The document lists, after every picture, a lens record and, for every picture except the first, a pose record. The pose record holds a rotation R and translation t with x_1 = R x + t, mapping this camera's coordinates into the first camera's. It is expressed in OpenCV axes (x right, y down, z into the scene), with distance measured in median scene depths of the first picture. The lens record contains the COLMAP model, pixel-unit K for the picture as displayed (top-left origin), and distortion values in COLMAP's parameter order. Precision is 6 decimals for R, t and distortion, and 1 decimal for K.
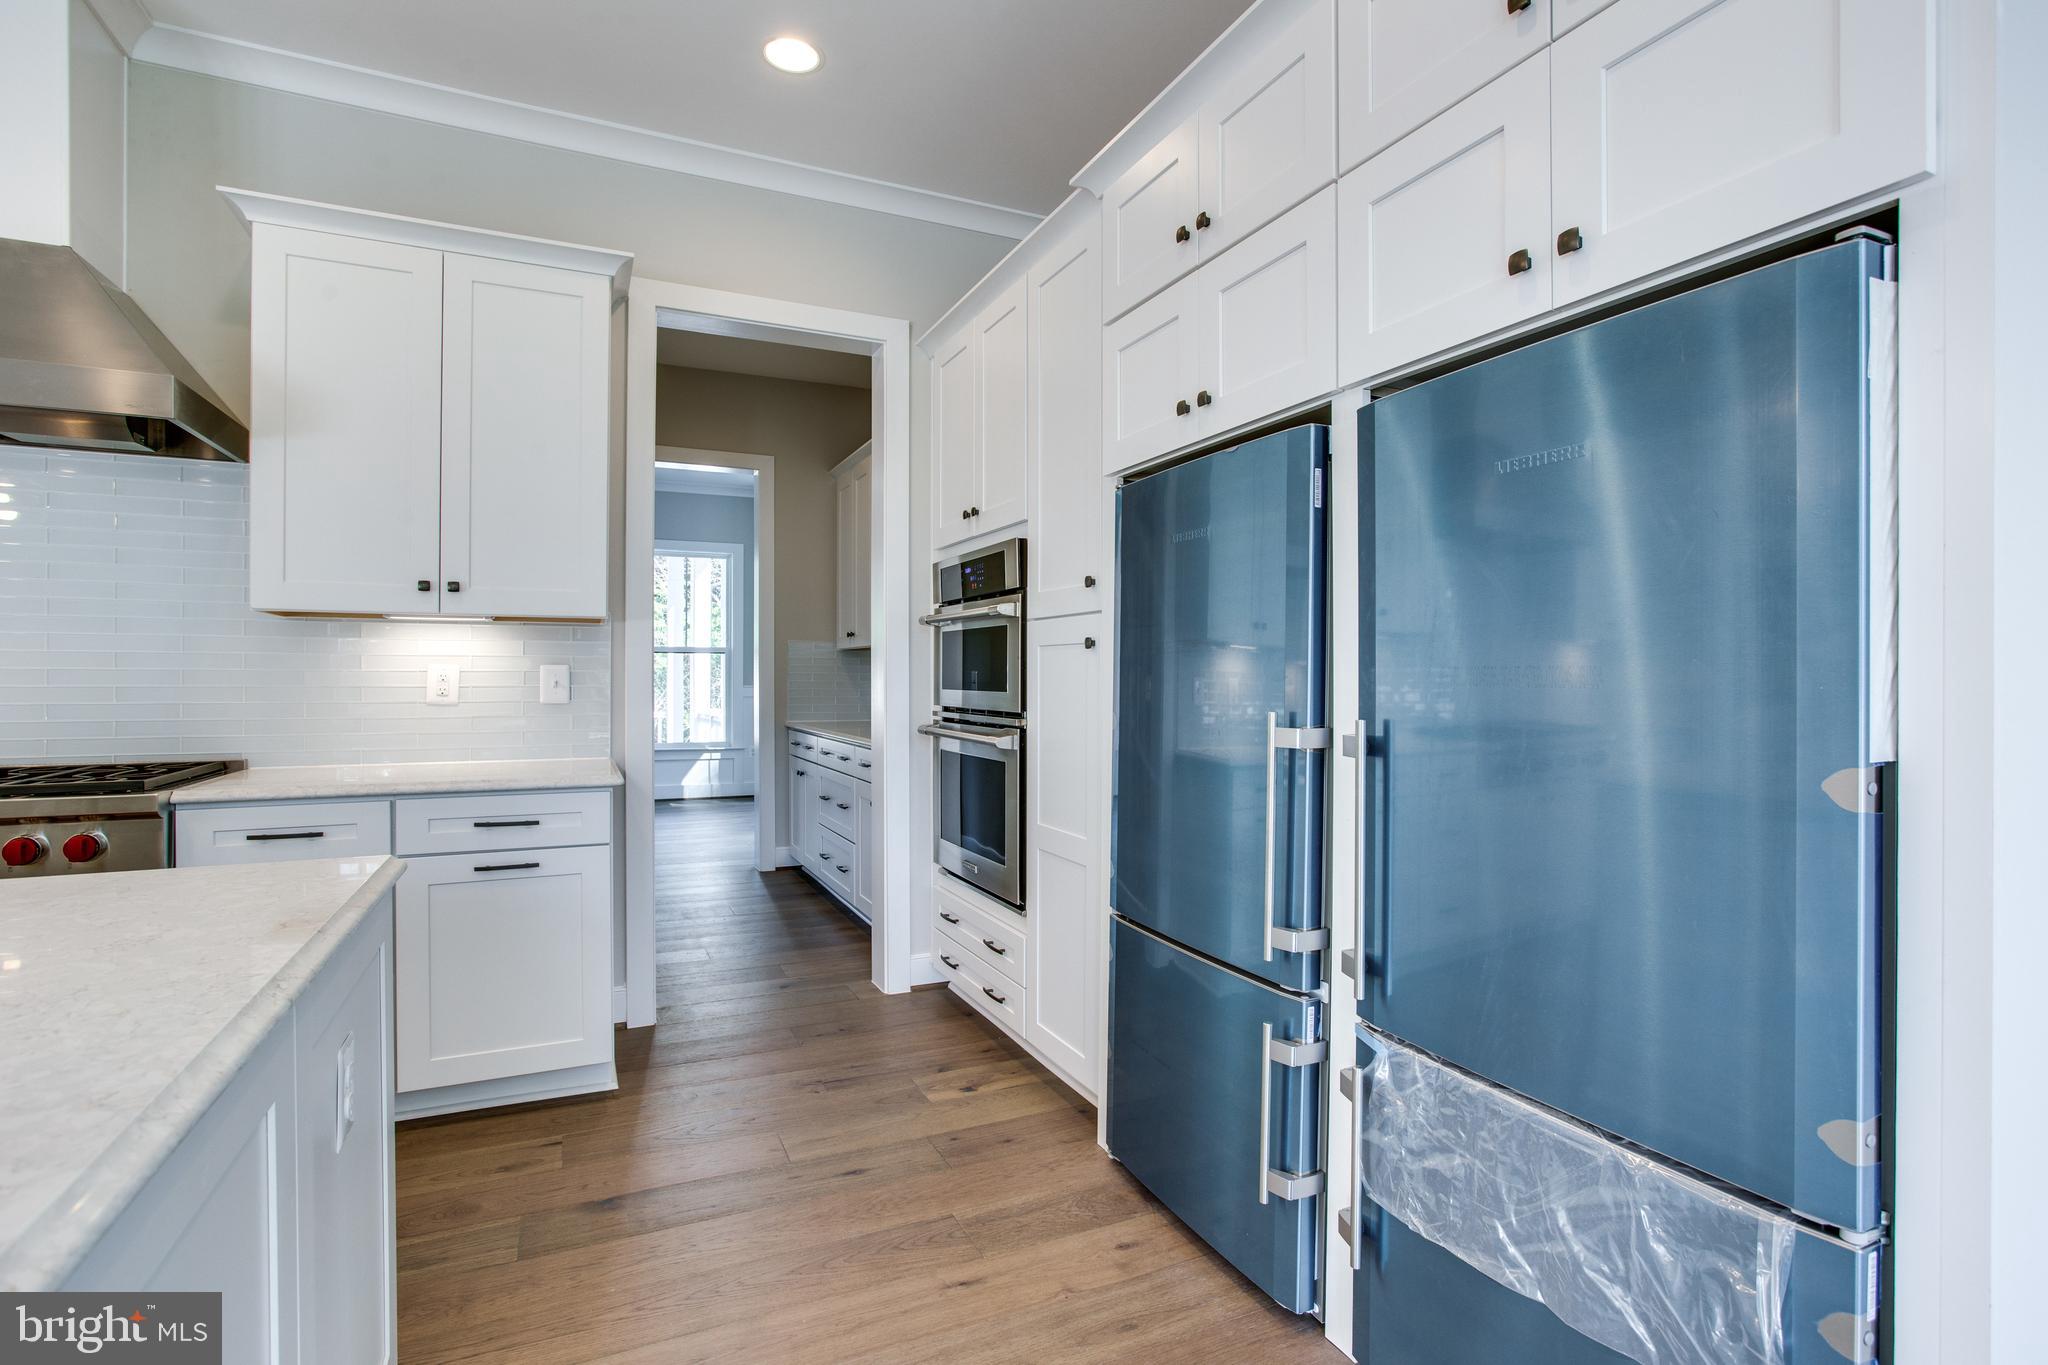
lens RADIAL K [[990.6, 0, 1025.0], [0, 990.6, 678.2], [0, 0, 1]] dist [-0.031084, 0.012648]
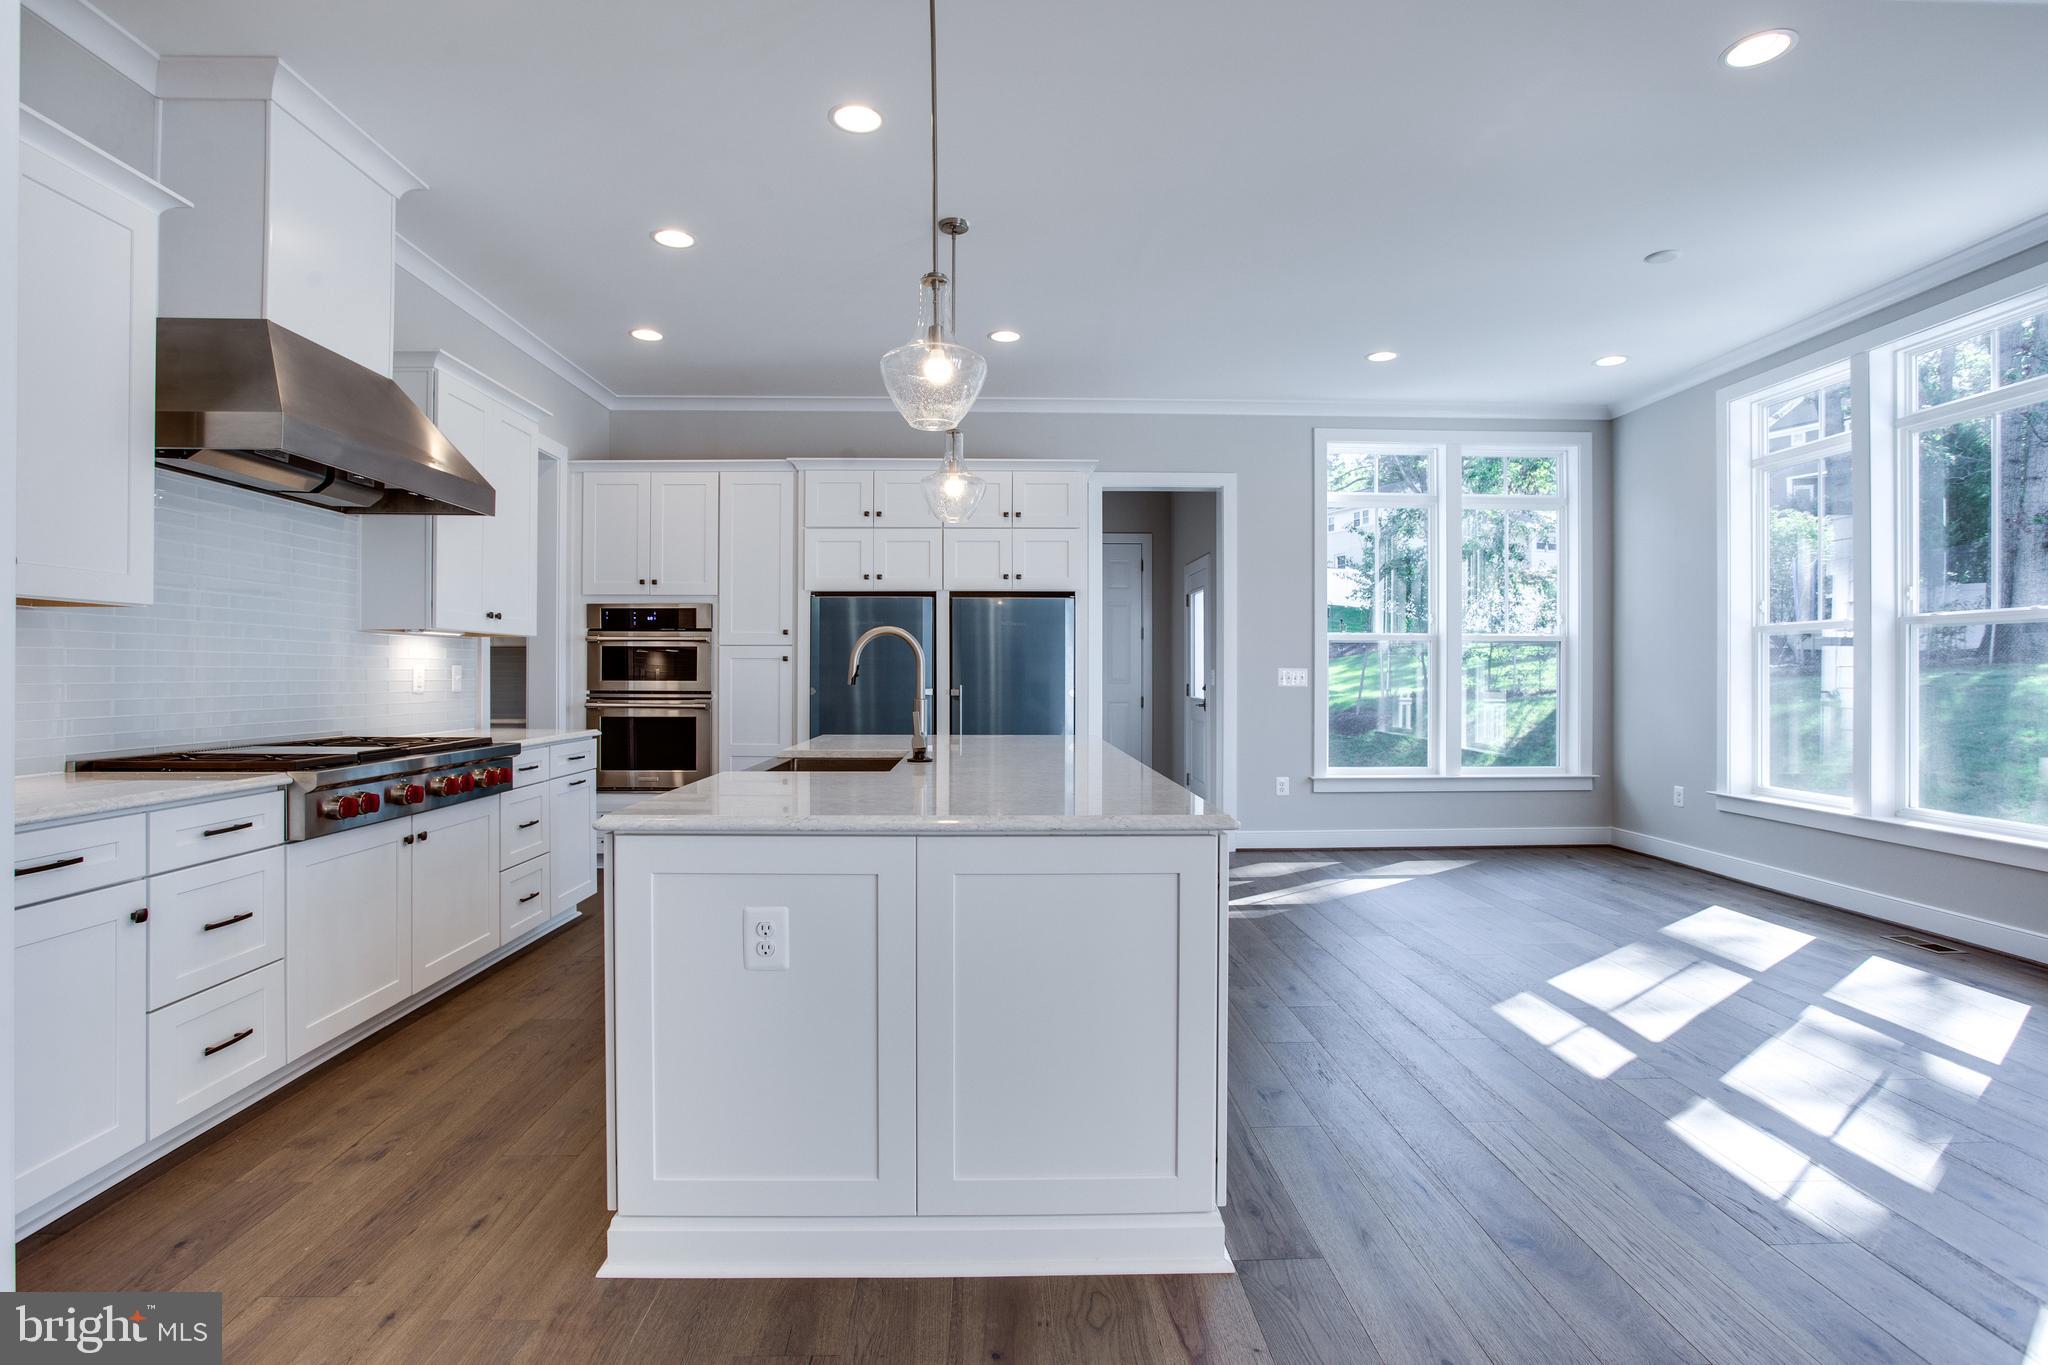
lens RADIAL K [[990.6, 0, 985.5], [0, 990.6, 673.4], [0, 0, 1]] dist [-0.031084, 0.012648]
pose [[0.422439, -0.000403, 0.906391, -1.786735], [-0.001170, 0.999999, 0.000989, -0.003860], [-0.906391, -0.001478, 0.422438, -0.392690]]
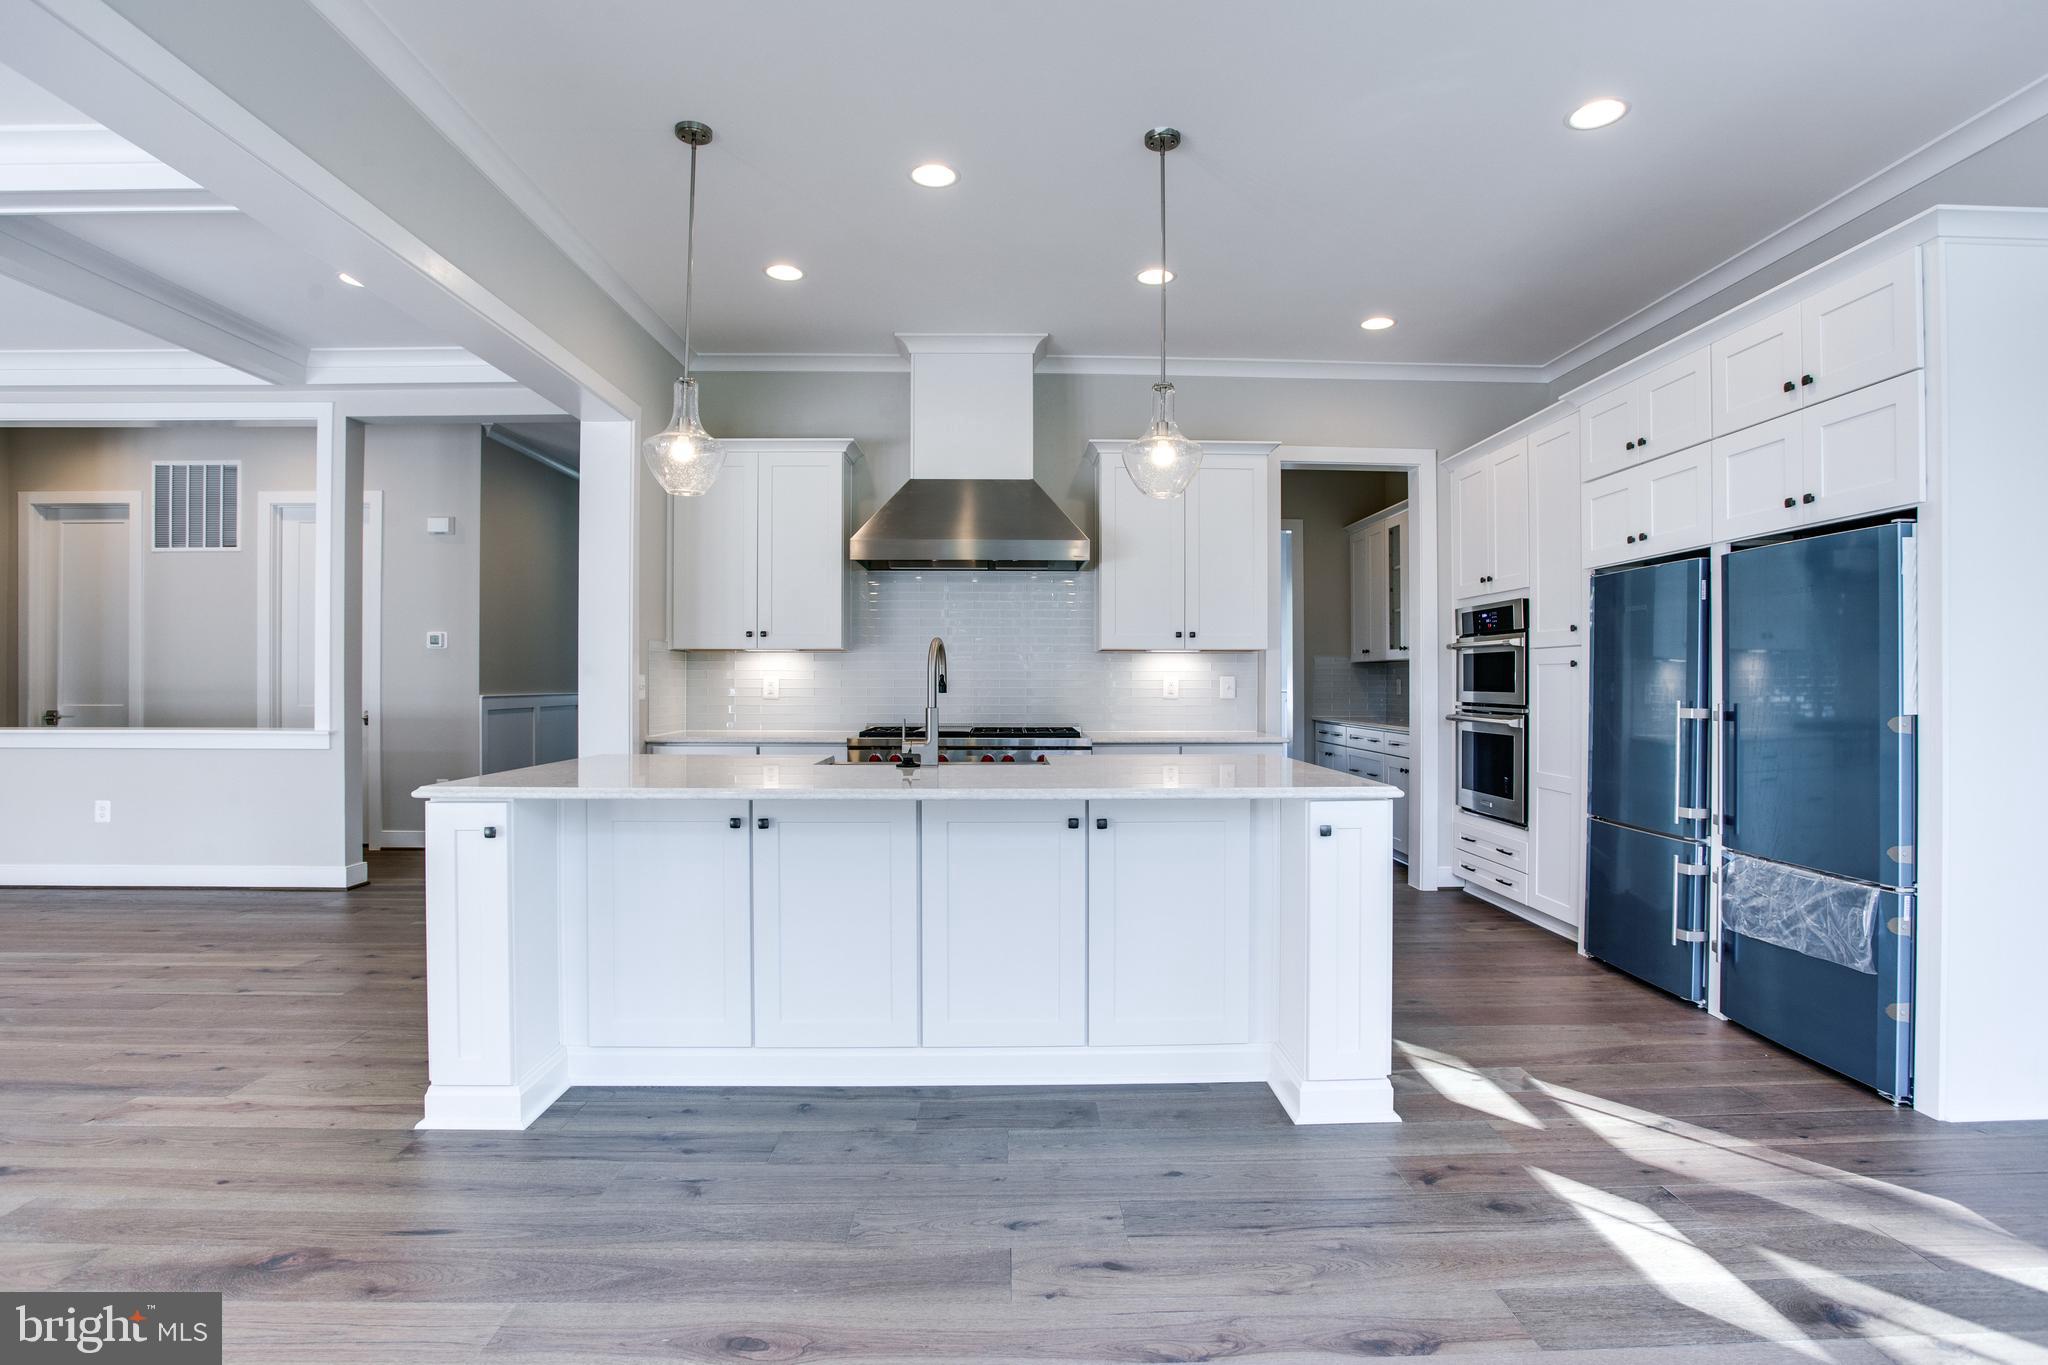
lens RADIAL K [[990.6, 0, 1065.8], [0, 990.6, 681.3], [0, 0, 1]] dist [-0.031084, 0.012648]
pose [[0.924845, -0.001403, -0.380342, -0.098478], [-0.000009, 0.999993, -0.003713, 0.001636], [0.380345, 0.003437, 0.924838, -0.898300]]
